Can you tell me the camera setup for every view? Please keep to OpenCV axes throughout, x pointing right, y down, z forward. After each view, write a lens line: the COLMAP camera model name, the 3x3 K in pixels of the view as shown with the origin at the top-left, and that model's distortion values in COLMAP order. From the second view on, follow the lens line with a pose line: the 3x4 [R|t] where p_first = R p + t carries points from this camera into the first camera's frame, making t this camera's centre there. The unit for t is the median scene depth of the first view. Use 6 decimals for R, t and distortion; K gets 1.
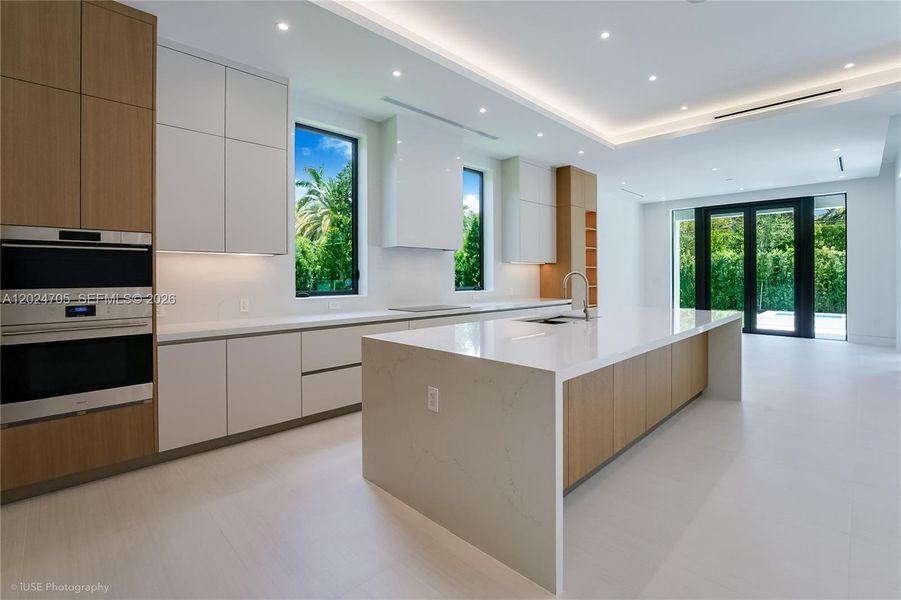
lens RADIAL K [[406.7, 0, 457.4], [0, 406.7, 278.6], [0, 0, 1]] dist [-0.000359, -0.001098]
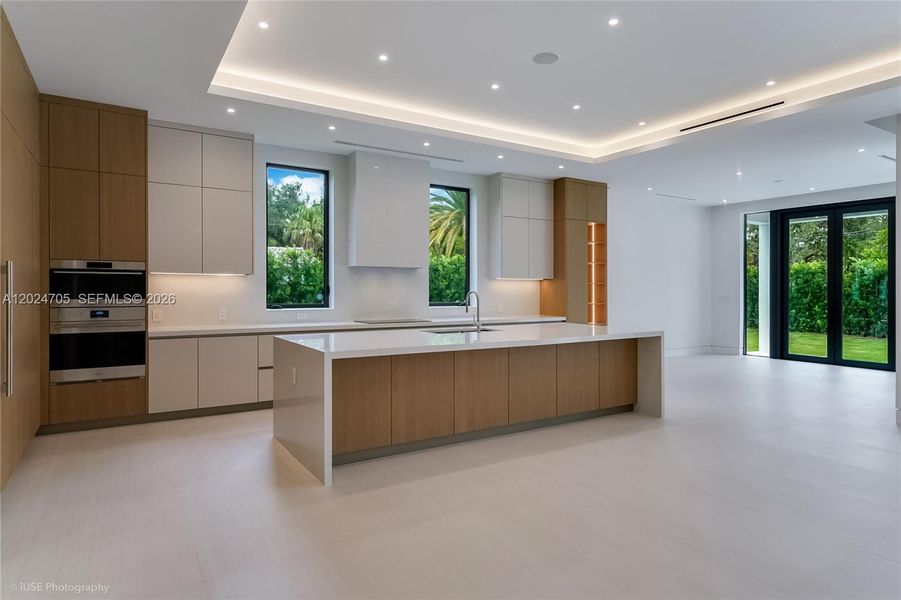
lens RADIAL K [[483.9, 0, 451.2], [0, 483.9, 296.1], [0, 0, 1]] dist [0.018912, 0.001479]
pose [[0.981533, 0.008148, -0.191119, 0.362465], [-0.007029, 0.999954, 0.006528, -0.004784], [0.191164, -0.005064, 0.981545, -0.277058]]
